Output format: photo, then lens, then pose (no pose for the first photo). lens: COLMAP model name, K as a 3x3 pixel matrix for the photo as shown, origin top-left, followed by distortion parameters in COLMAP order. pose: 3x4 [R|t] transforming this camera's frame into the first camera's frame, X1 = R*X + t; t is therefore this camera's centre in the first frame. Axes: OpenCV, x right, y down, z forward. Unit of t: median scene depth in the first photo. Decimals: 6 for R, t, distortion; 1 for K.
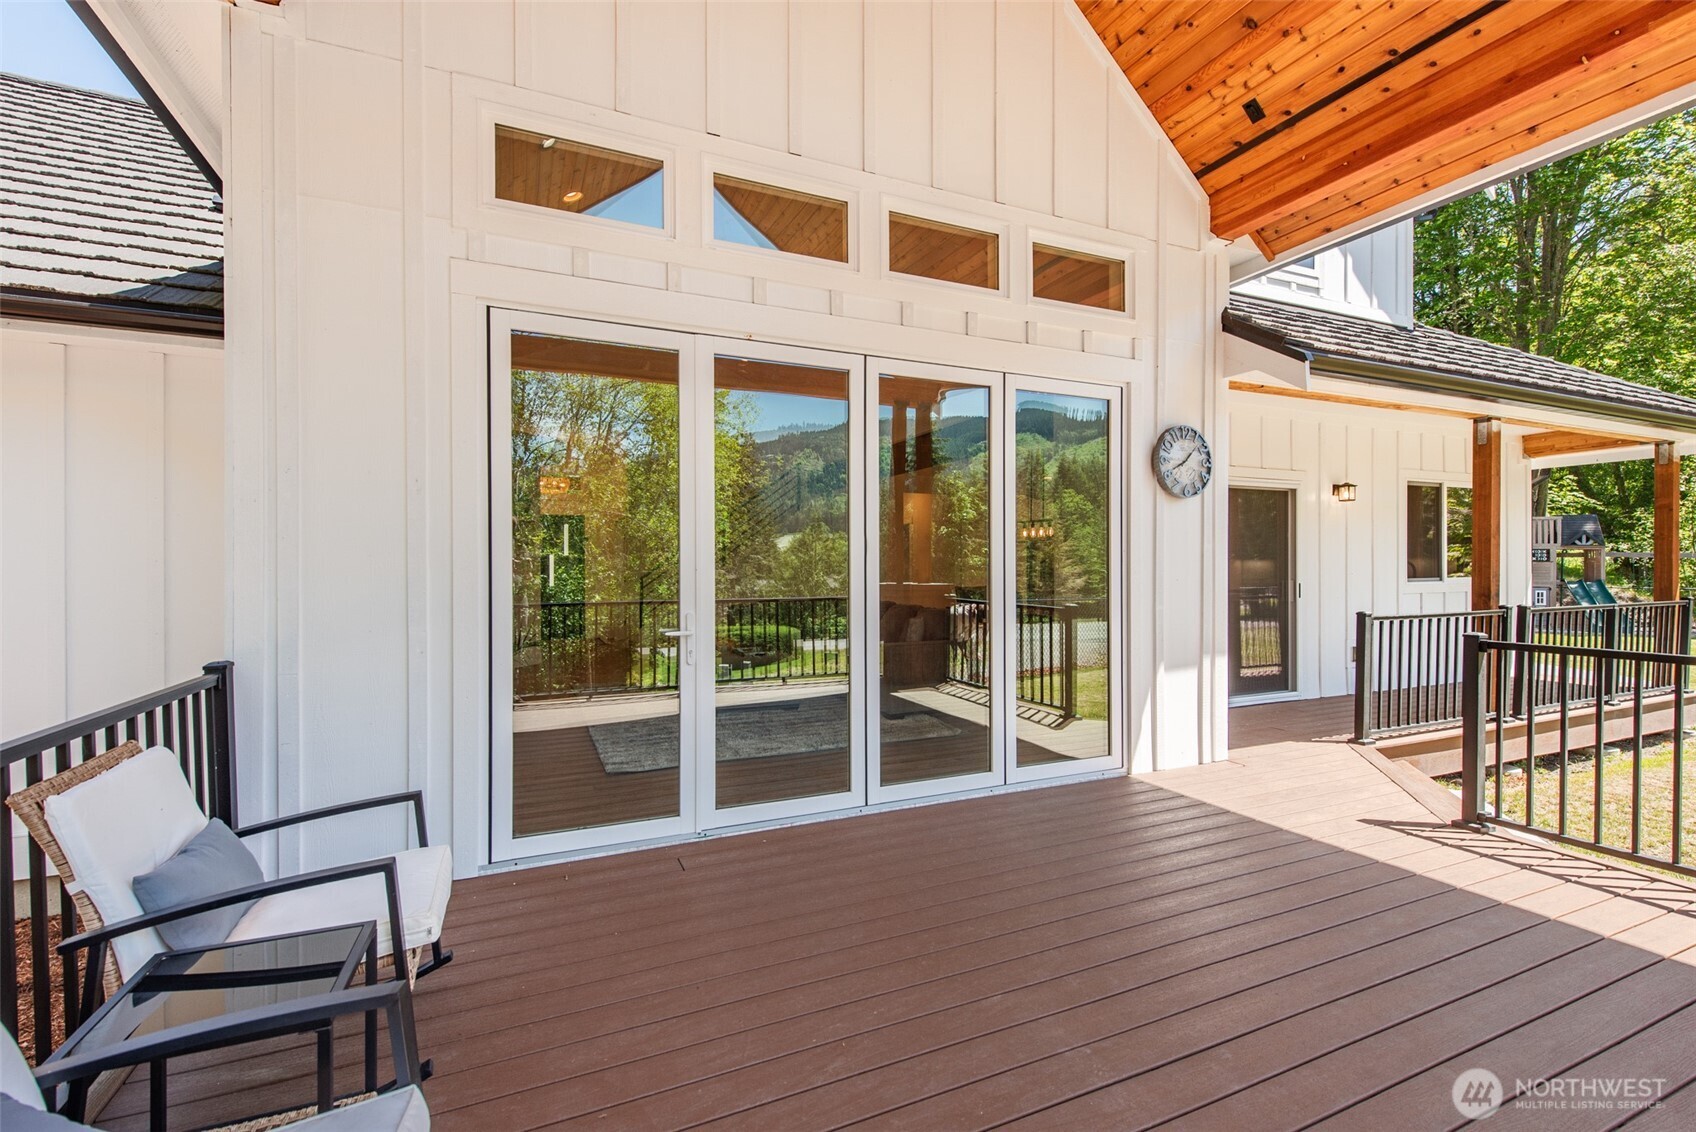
lens RADIAL K [[775.7, 0, 848.0], [0, 775.7, 566.0], [0, 0, 1]] dist [0.001135, -0.000066]
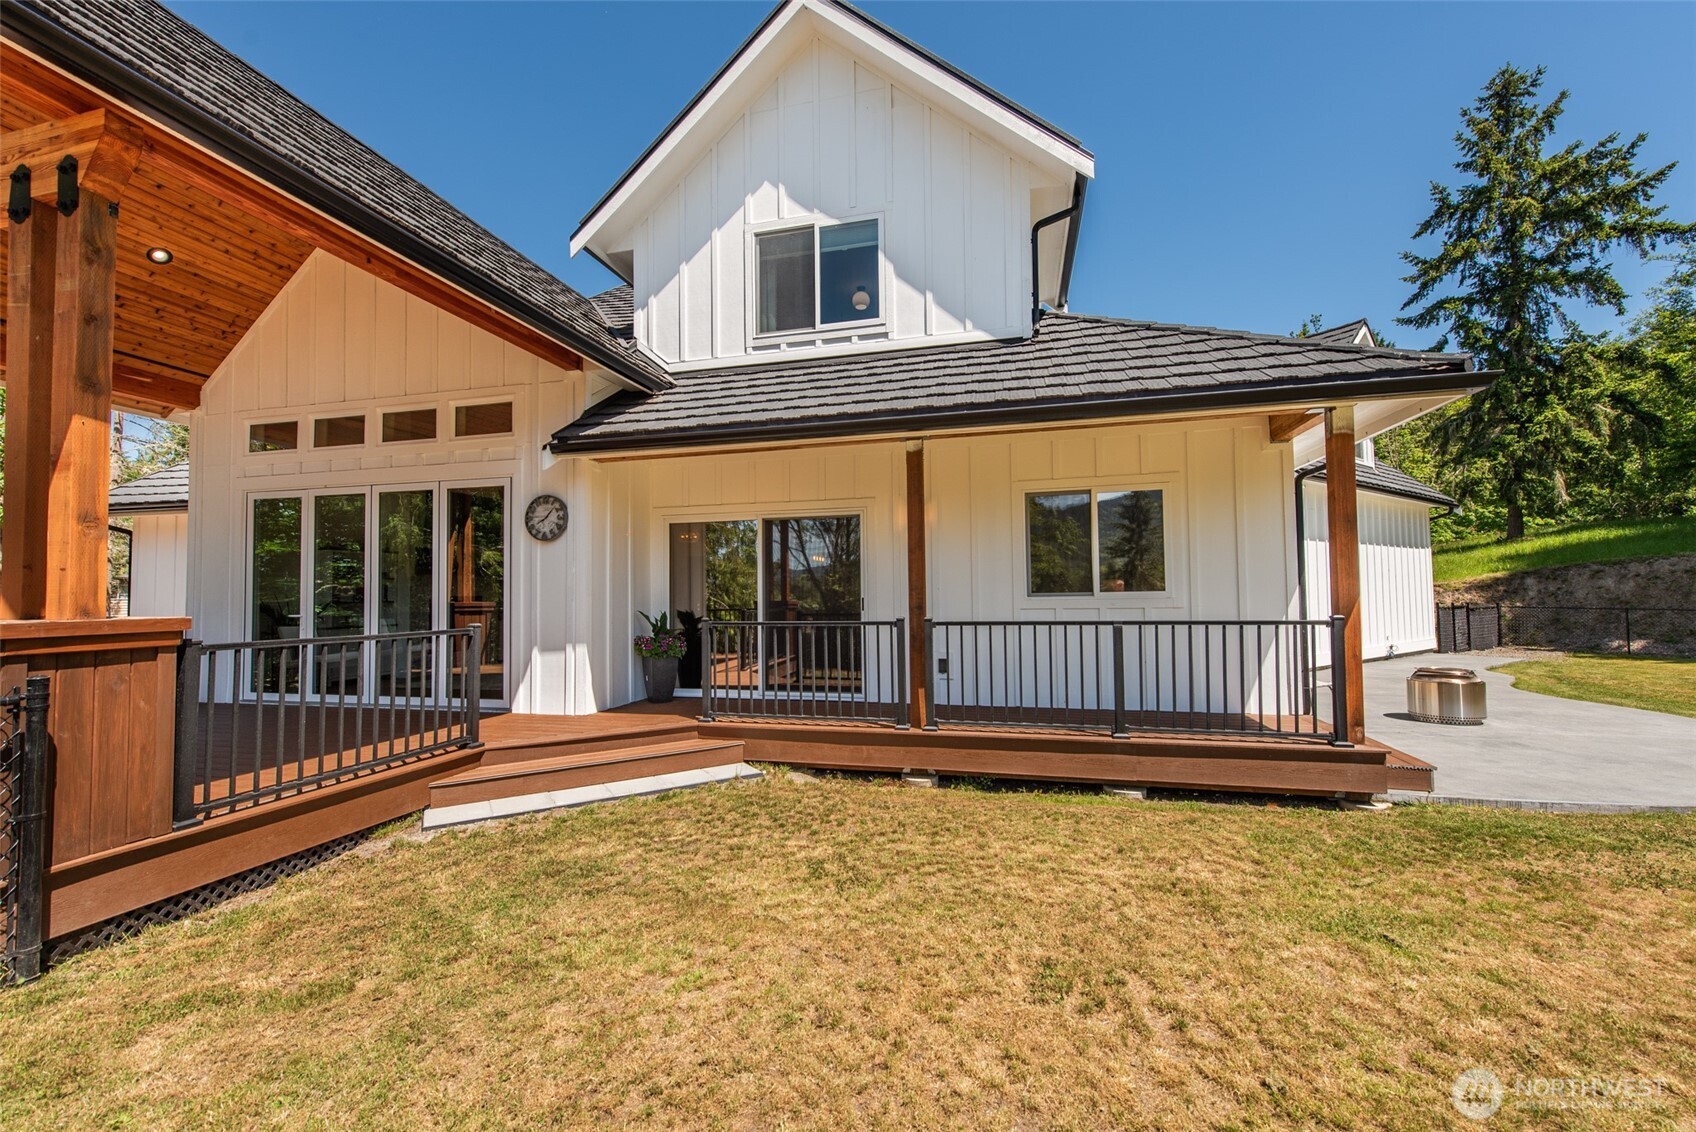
lens RADIAL K [[677.6, 0, 848.0], [0, 677.6, 566.0], [0, 0, 1]] dist [0.010664, -0.000421]
pose [[0.774970, -0.026156, -0.631456, 1.817440], [0.009696, 0.999518, -0.029502, 0.009386], [0.631923, 0.016741, 0.774850, 0.332968]]
